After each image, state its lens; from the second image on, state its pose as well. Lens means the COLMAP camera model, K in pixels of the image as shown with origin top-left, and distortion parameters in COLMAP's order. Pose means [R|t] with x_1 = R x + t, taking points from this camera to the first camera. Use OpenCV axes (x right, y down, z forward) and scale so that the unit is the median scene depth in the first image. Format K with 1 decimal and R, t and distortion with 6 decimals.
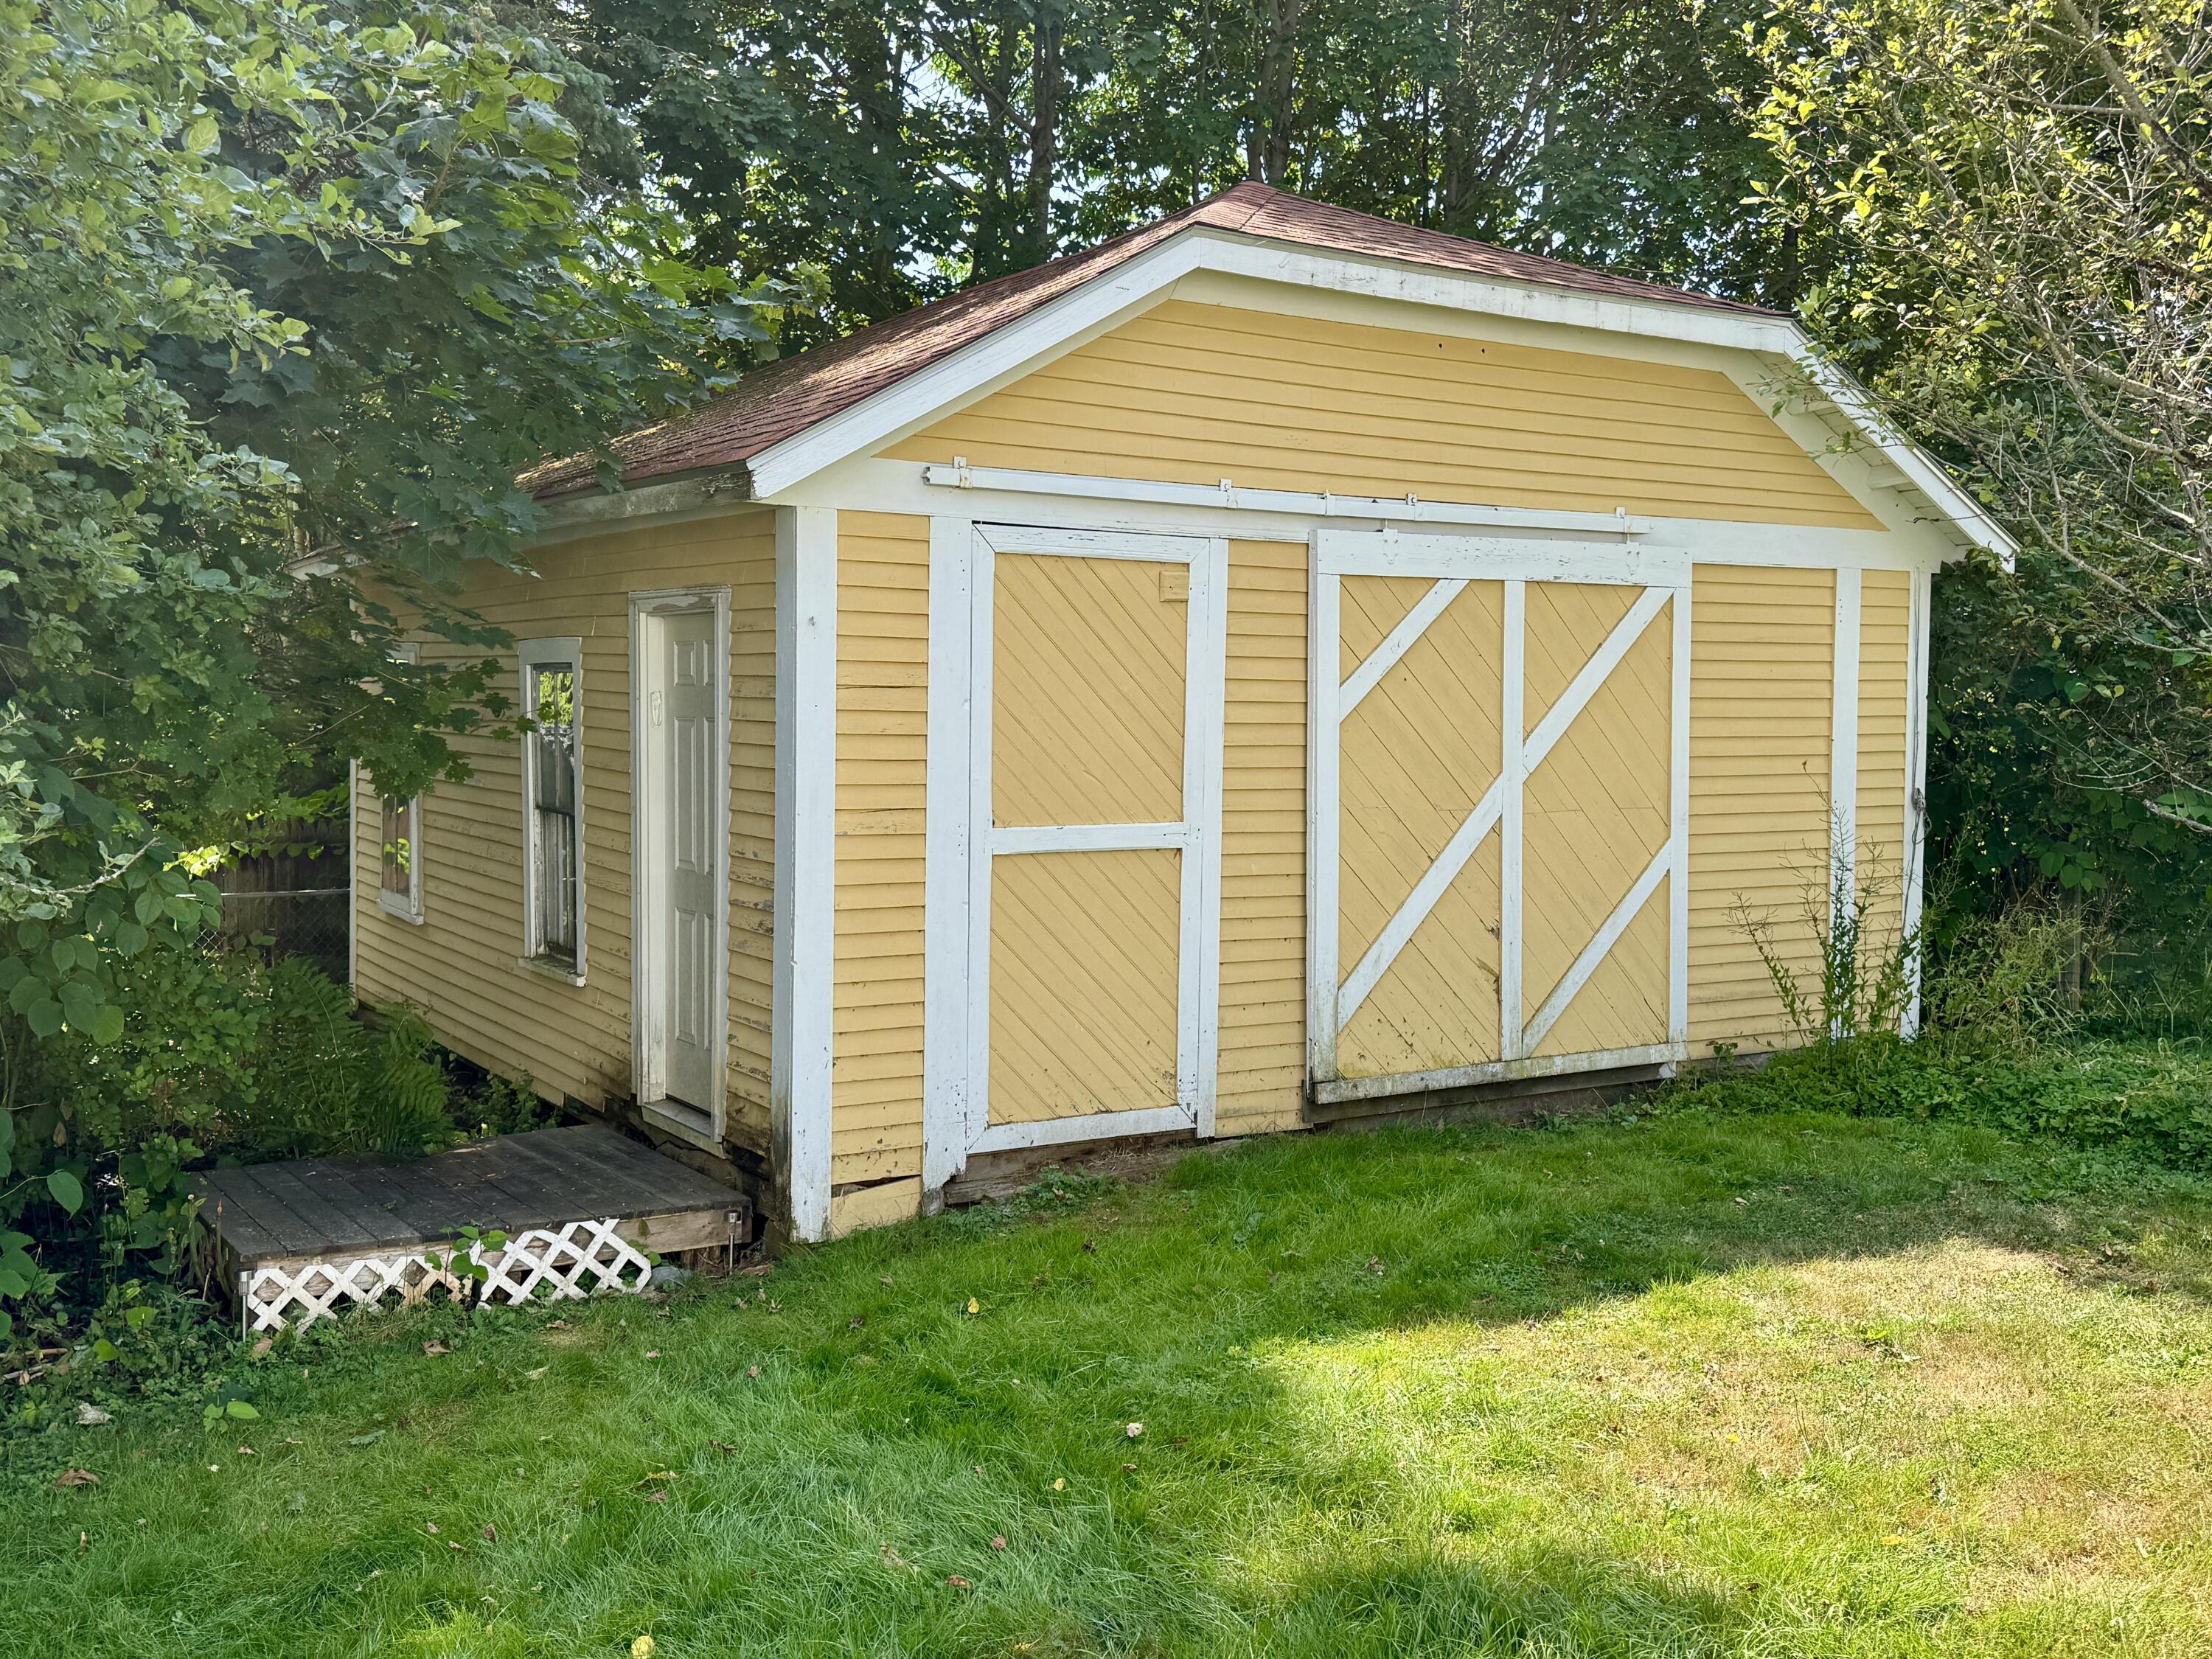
lens RADIAL K [[2141.5, 0, 1107.2], [0, 2141.5, 828.0], [0, 0, 1]] dist [0.074396, 0.000000]
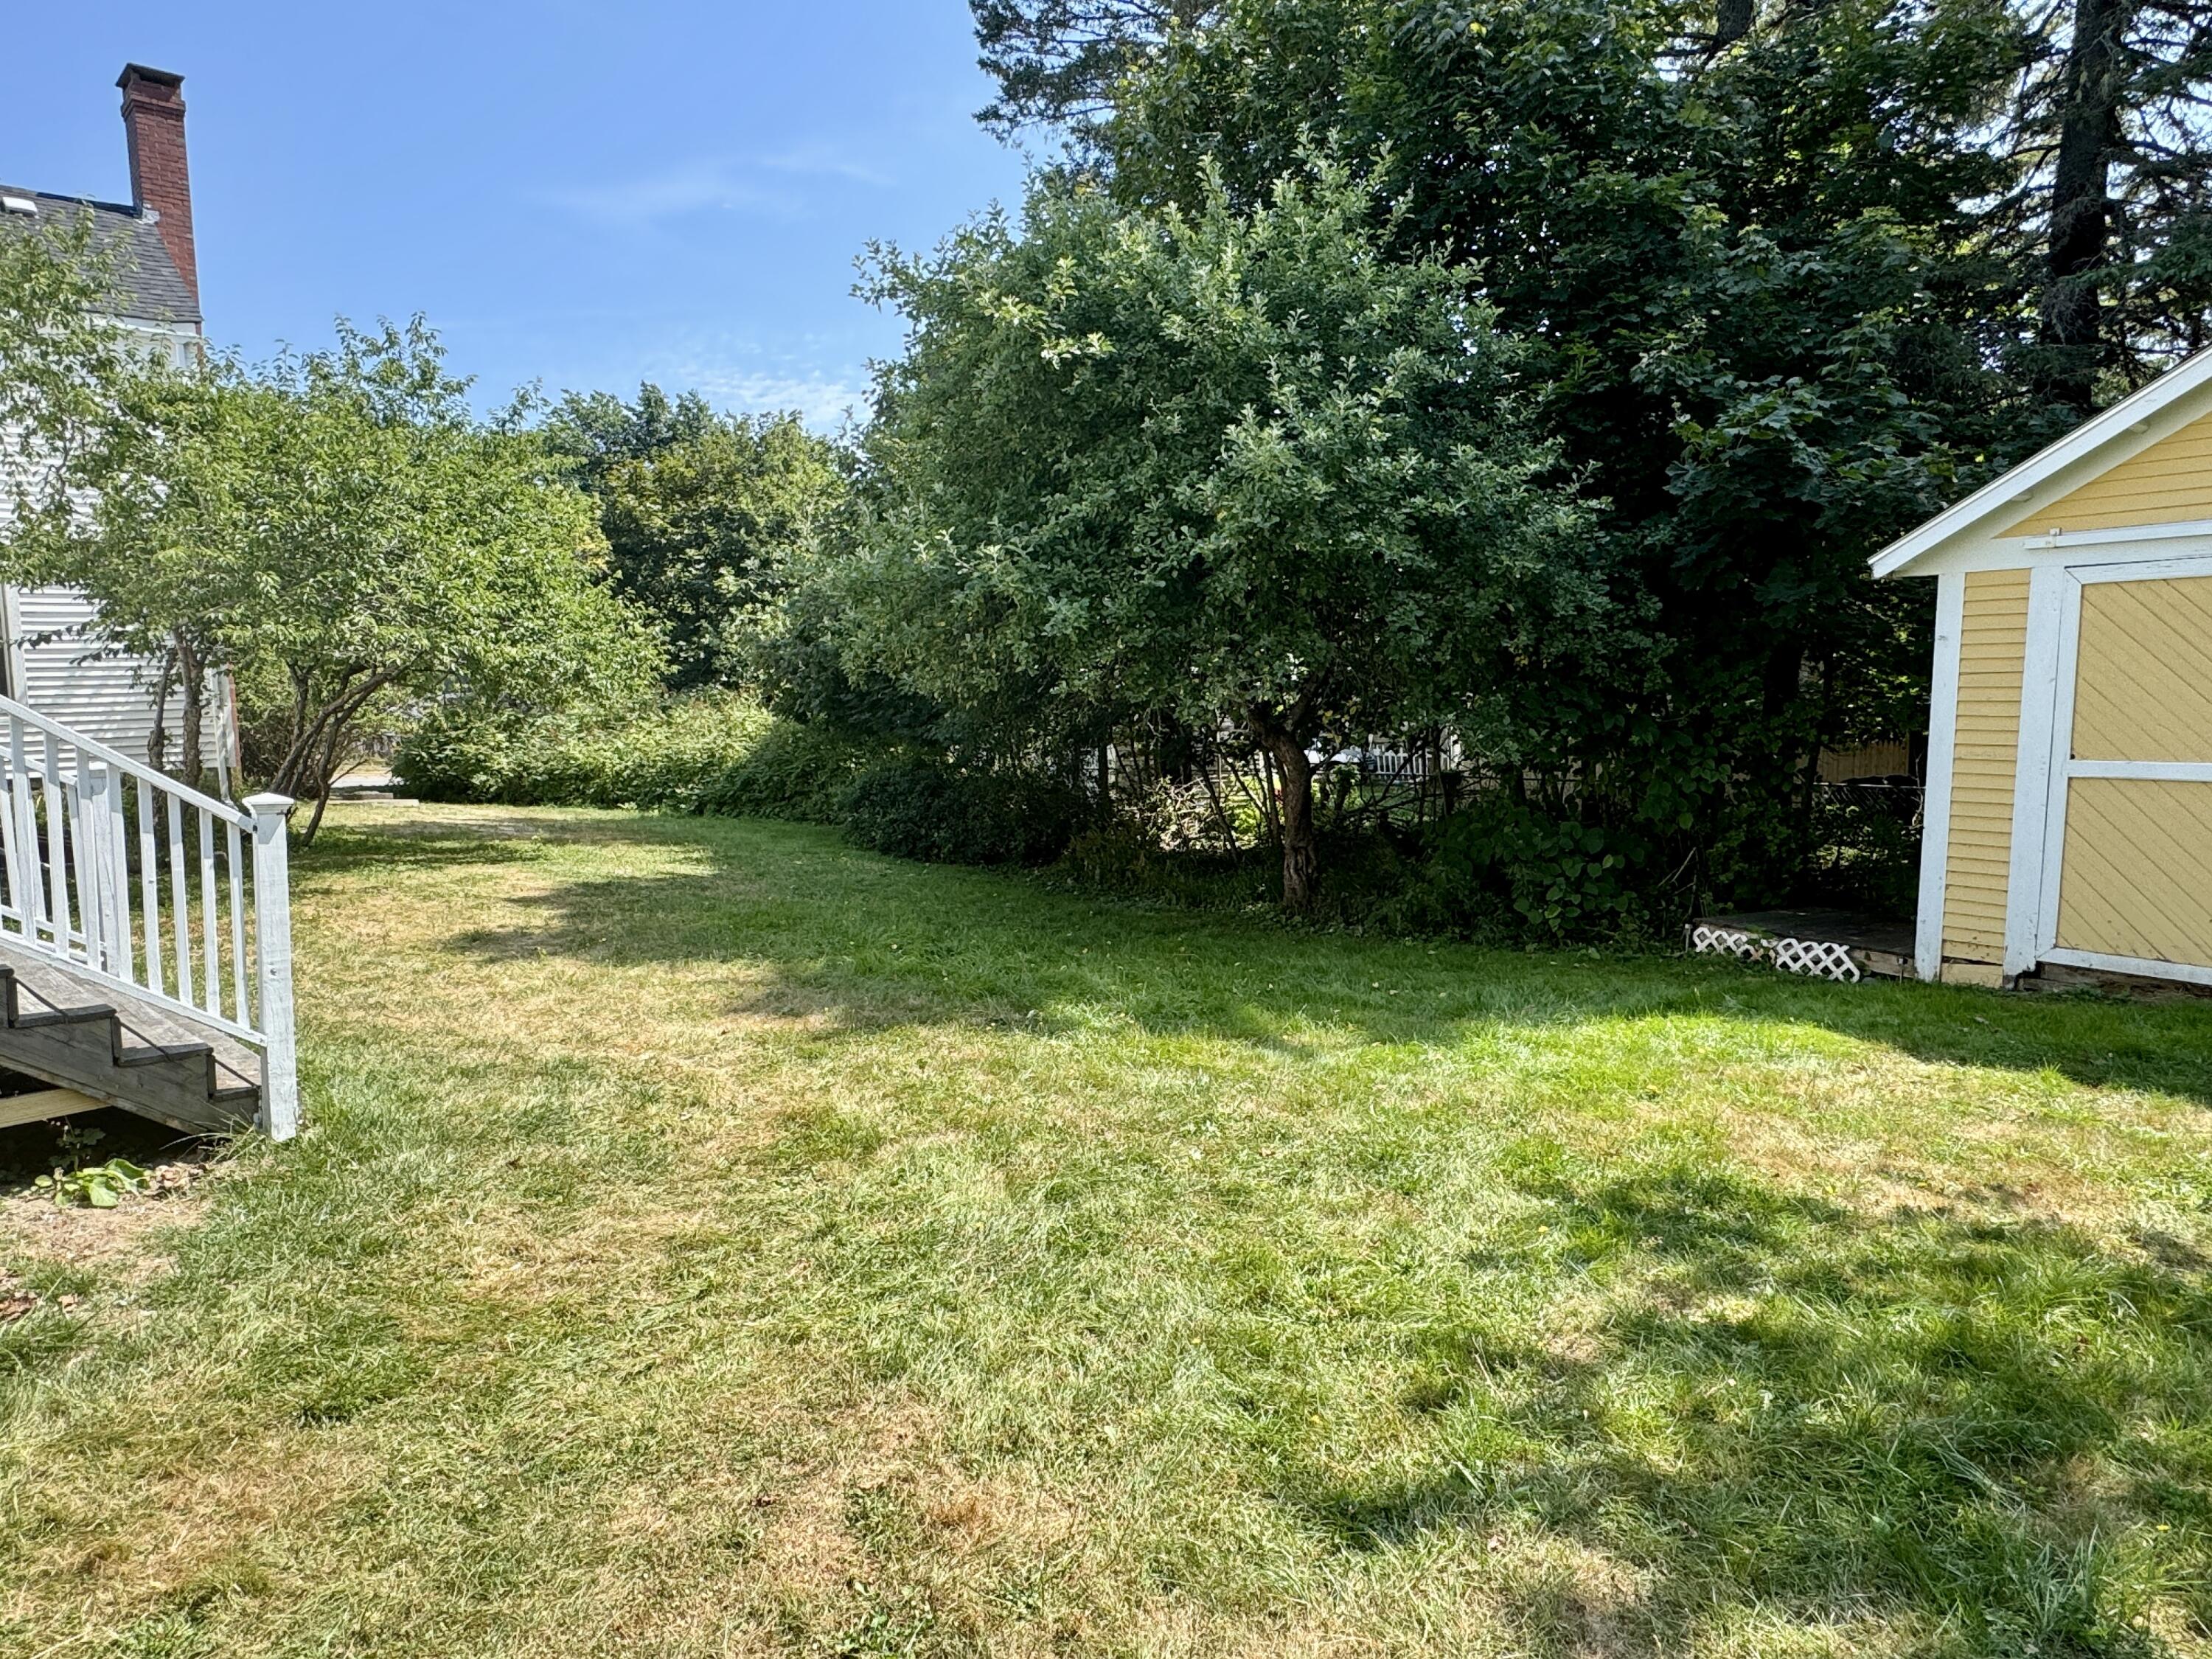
lens RADIAL K [[1336.5, 0, 1109.9], [0, 1336.5, 834.3], [0, 0, 1]] dist [0.001231, 0.001563]
pose [[0.009799, 0.090986, -0.995804, 0.948856], [-0.047711, 0.994760, 0.090421, -0.000901], [0.998813, 0.046624, 0.014088, 0.285492]]
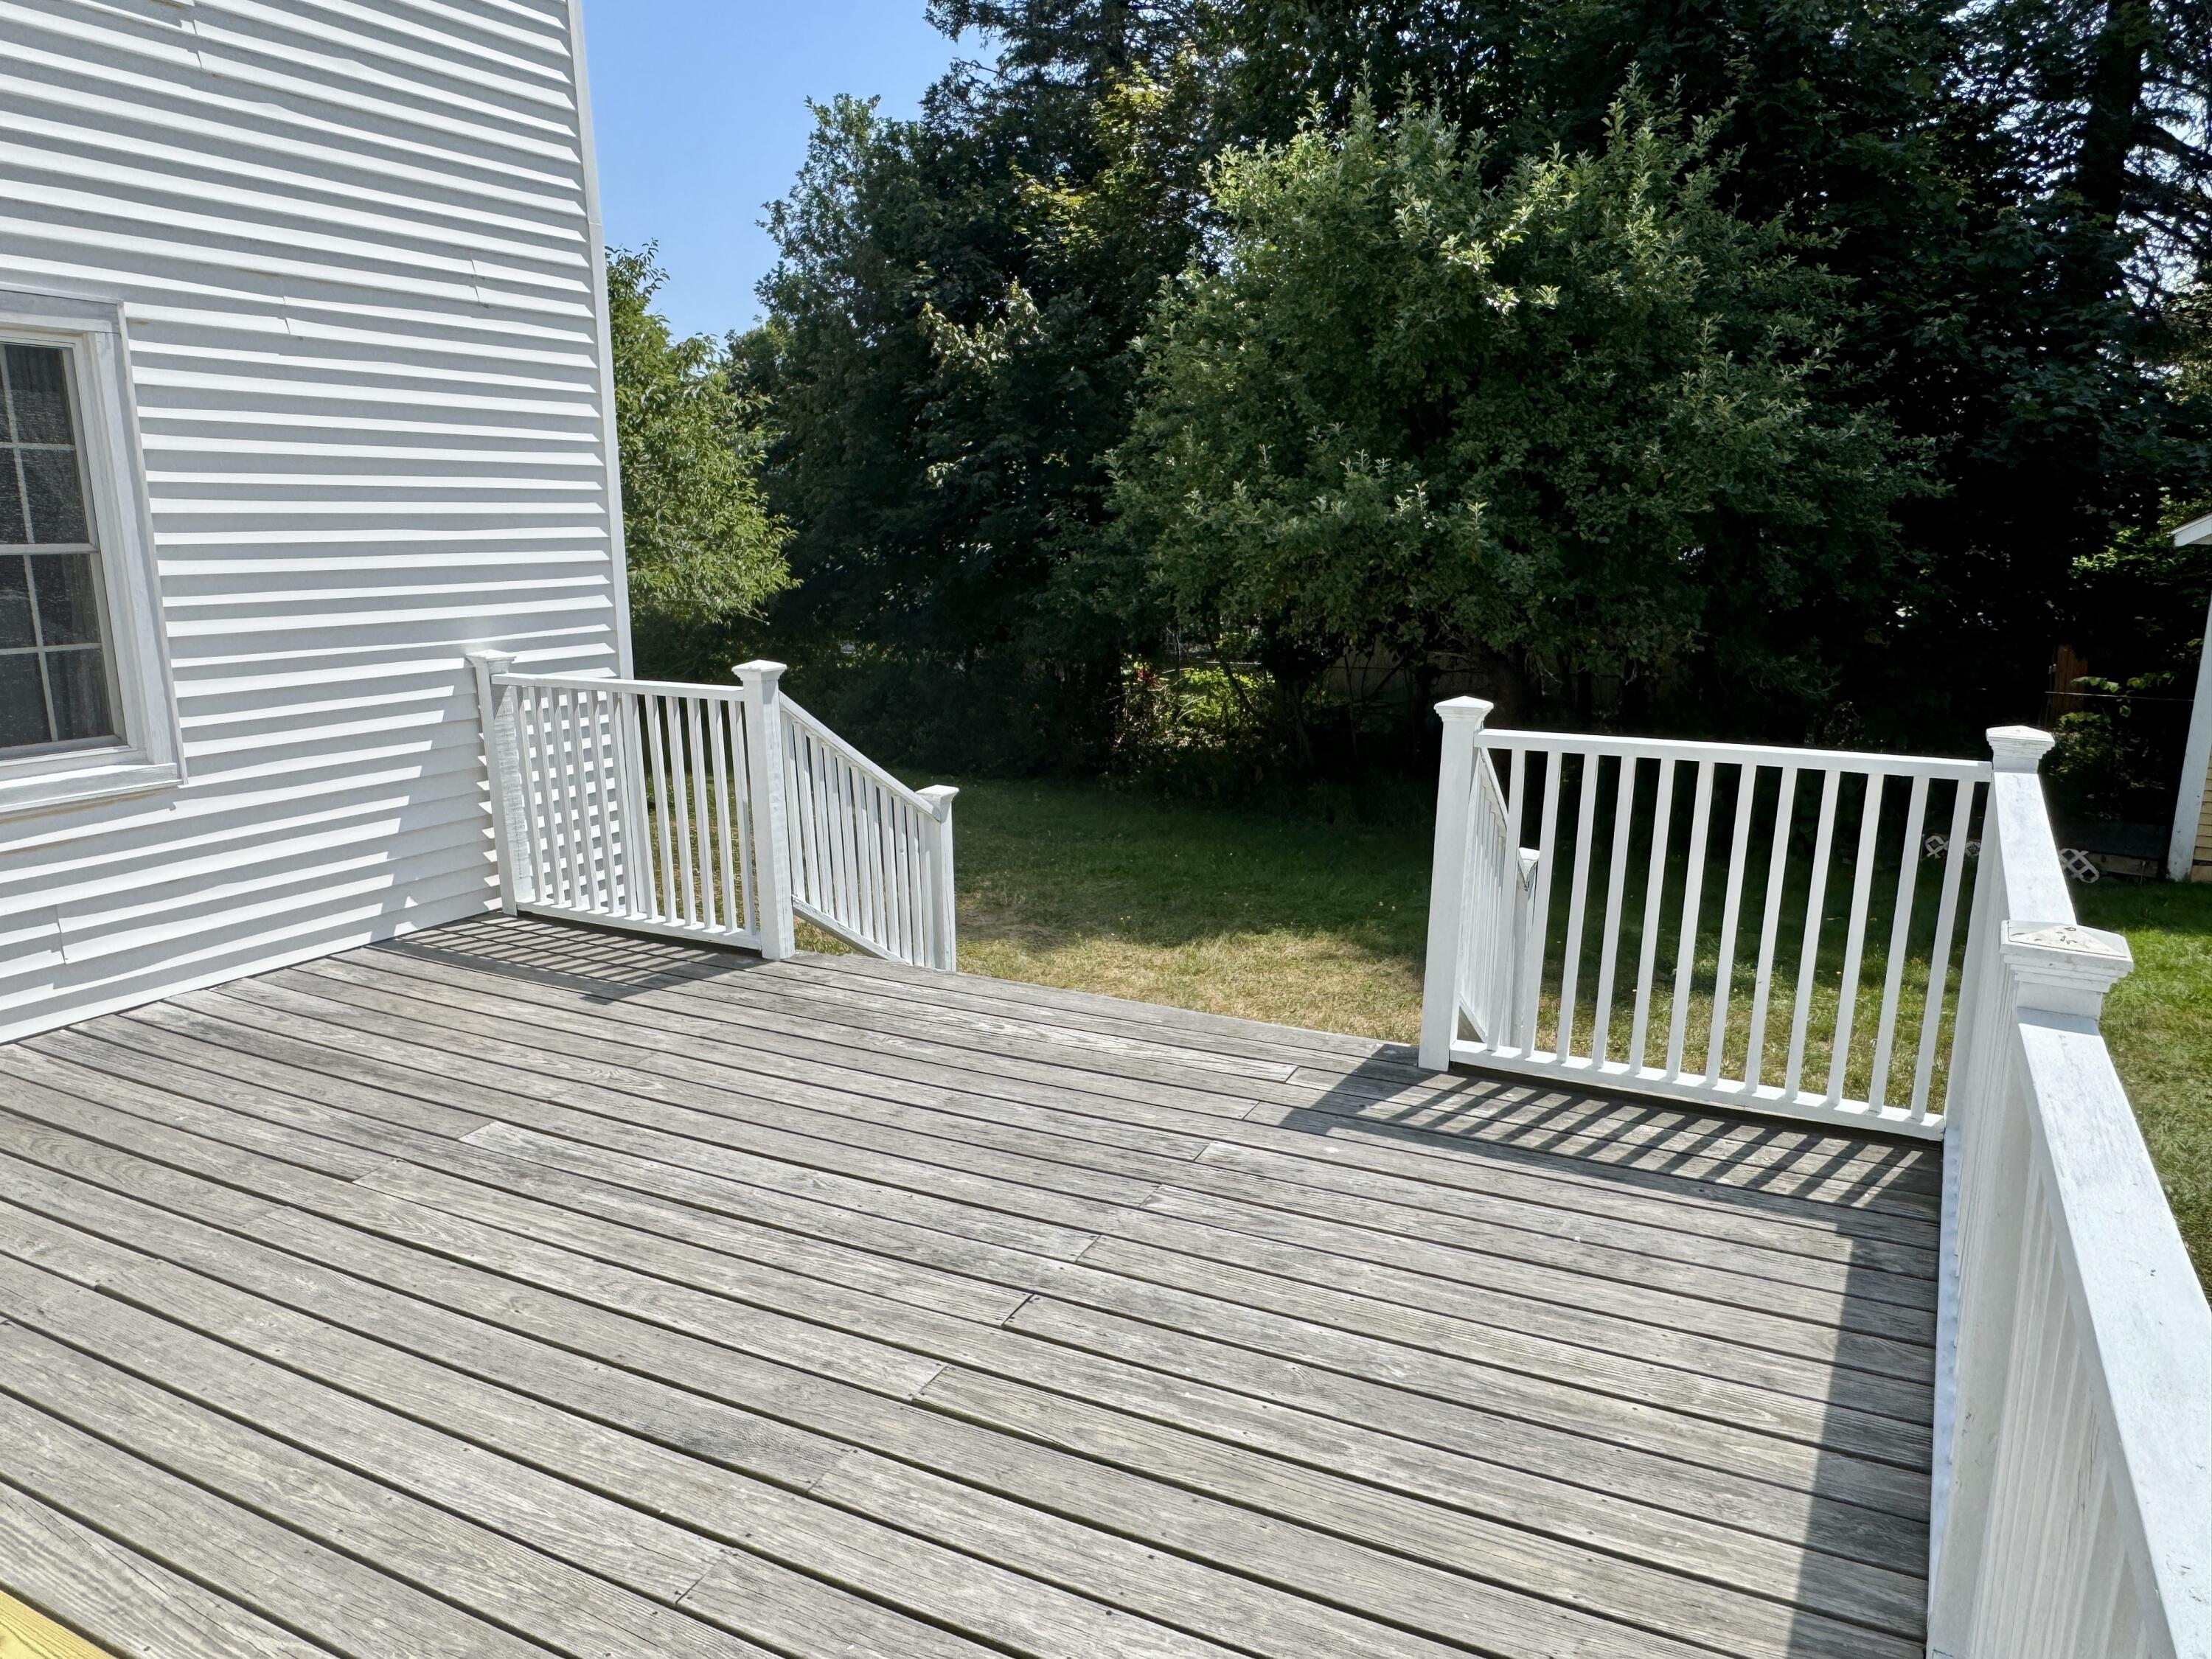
lens RADIAL K [[1475.8, 0, 1106.9], [0, 1475.8, 815.8], [0, 0, 1]] dist [-0.006462, 0.002414]
pose [[0.315434, 0.175360, -0.932604, 0.890819], [-0.044640, 0.984431, 0.170006, -0.079052], [0.947897, -0.011995, 0.318351, -0.504219]]
